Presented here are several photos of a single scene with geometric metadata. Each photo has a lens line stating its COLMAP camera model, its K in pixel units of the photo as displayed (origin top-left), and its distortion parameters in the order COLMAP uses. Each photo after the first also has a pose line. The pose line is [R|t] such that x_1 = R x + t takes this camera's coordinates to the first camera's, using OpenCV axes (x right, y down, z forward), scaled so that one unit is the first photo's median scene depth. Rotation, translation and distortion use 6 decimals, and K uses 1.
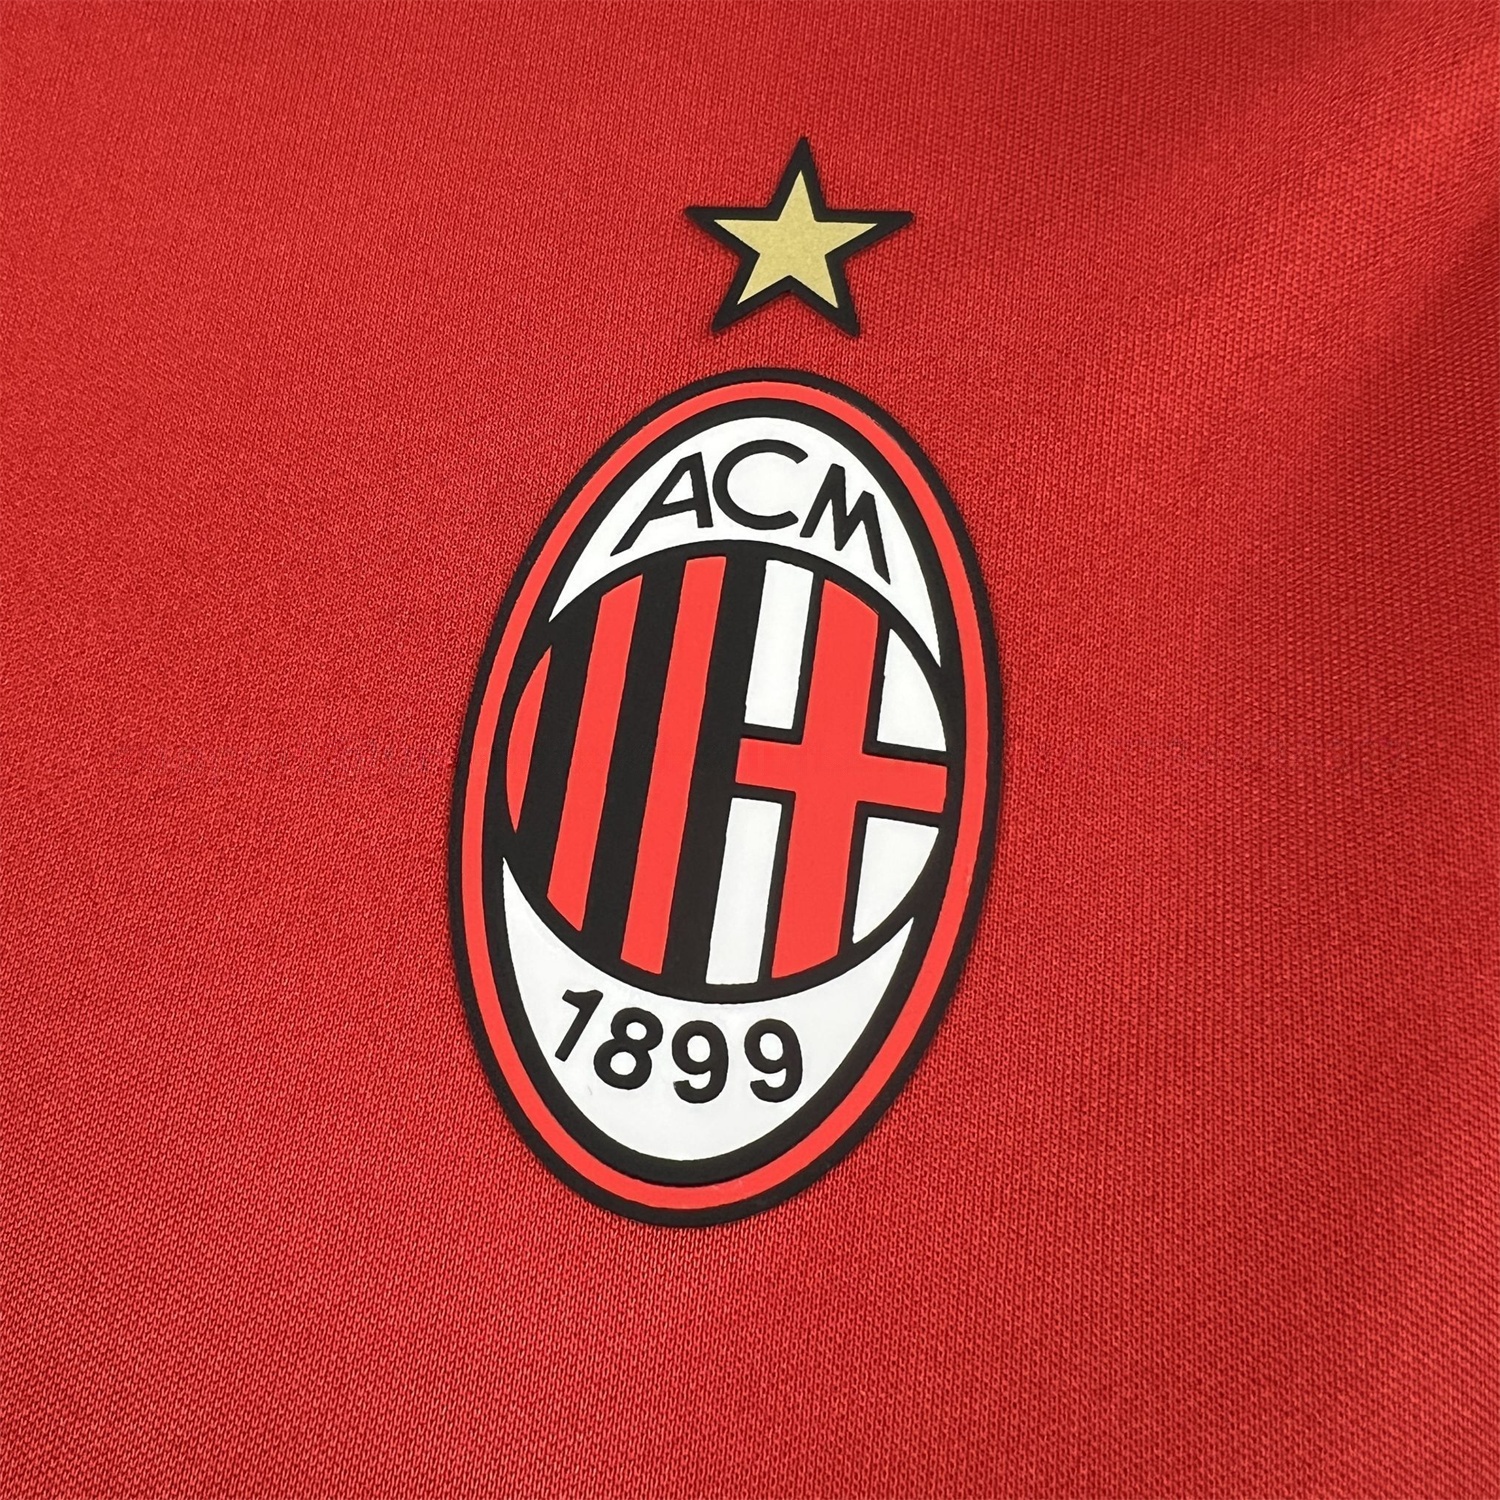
lens RADIAL K [[1360.1, 0, 752.3], [0, 1360.1, 750.8], [0, 0, 1]] dist [0.038604, 0.000000]
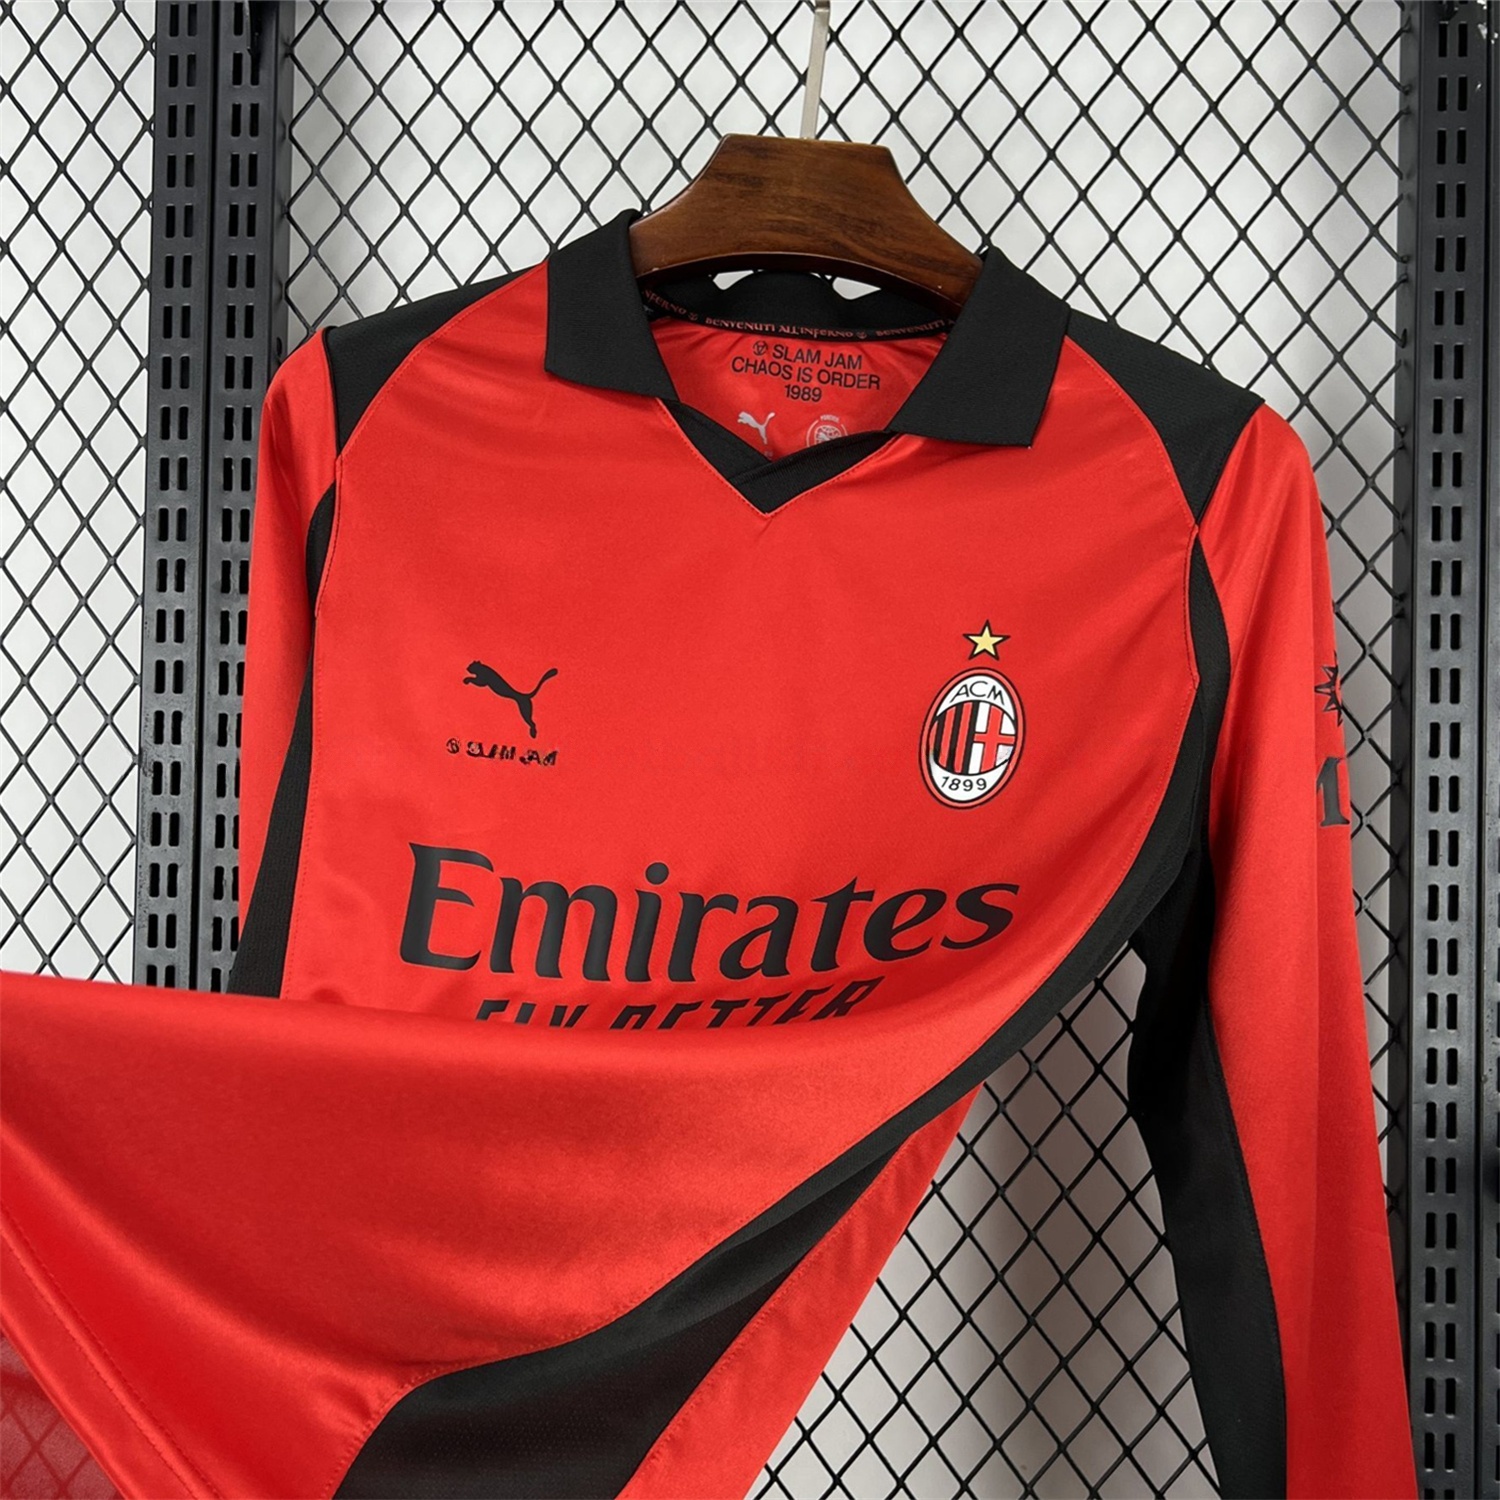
lens RADIAL K [[1360.1, 0, 785.1], [0, 1360.1, 764.5], [0, 0, 1]] dist [0.038604, 0.000000]
pose [[0.988708, -0.010684, -0.149476, 0.047390], [-0.021864, 0.976498, -0.214415, 1.177503], [0.148254, 0.215262, 0.965237, -3.916919]]
